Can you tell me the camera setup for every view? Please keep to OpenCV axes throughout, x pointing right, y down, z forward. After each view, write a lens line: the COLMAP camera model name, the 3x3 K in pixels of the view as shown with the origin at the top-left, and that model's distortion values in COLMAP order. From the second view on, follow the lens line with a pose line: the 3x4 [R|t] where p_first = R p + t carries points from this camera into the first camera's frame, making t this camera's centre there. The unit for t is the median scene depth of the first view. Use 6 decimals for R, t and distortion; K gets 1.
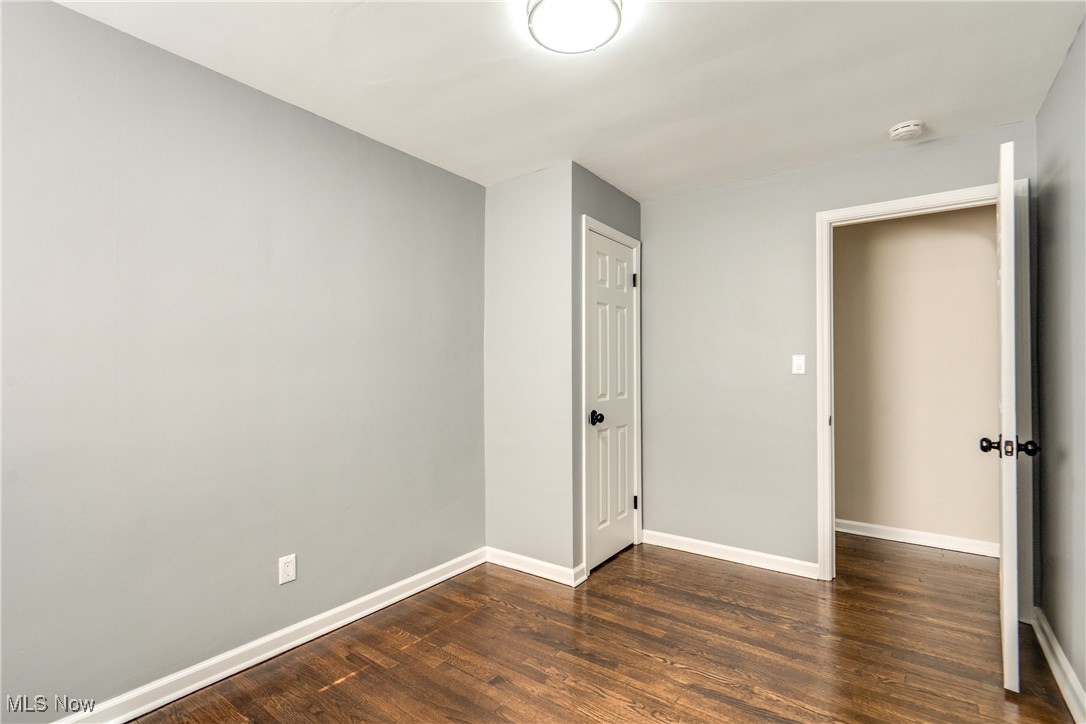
lens RADIAL K [[487.1, 0, 552.1], [0, 487.1, 363.5], [0, 0, 1]] dist [-0.012376, 0.002120]
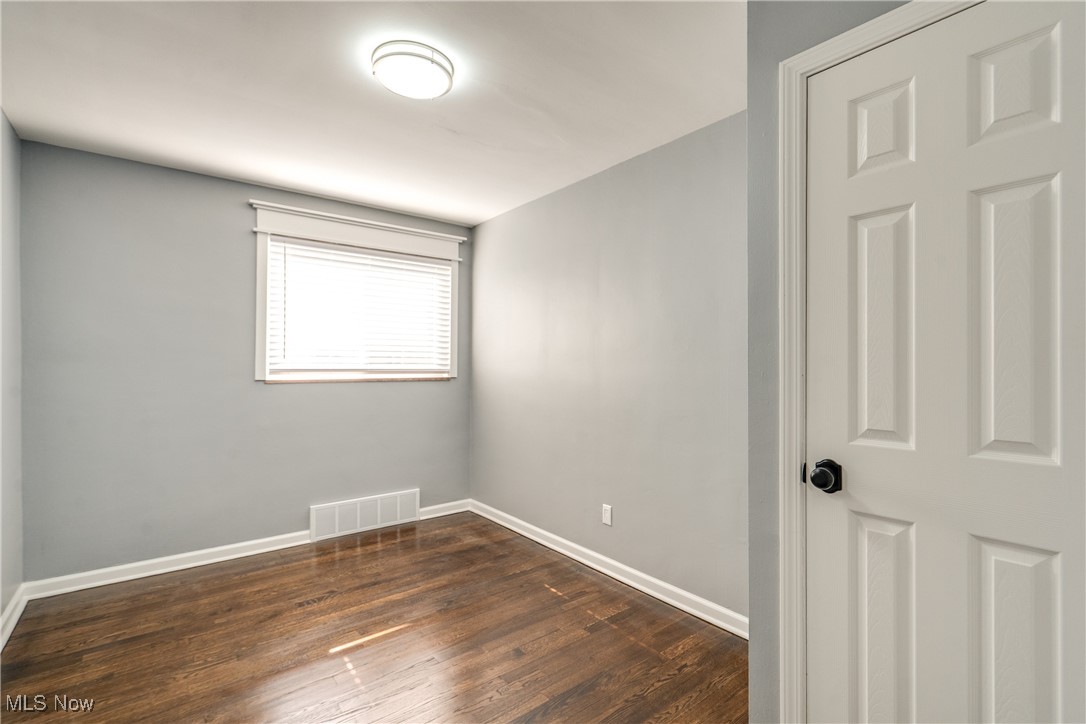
lens RADIAL K [[487.1, 0, 527.0], [0, 487.1, 364.7], [0, 0, 1]] dist [-0.012376, 0.002120]
pose [[-0.271075, 0.004846, -0.962546, 0.831373], [0.009782, 0.999950, 0.002279, 0.004155], [0.962509, -0.008798, -0.271108, 1.182567]]
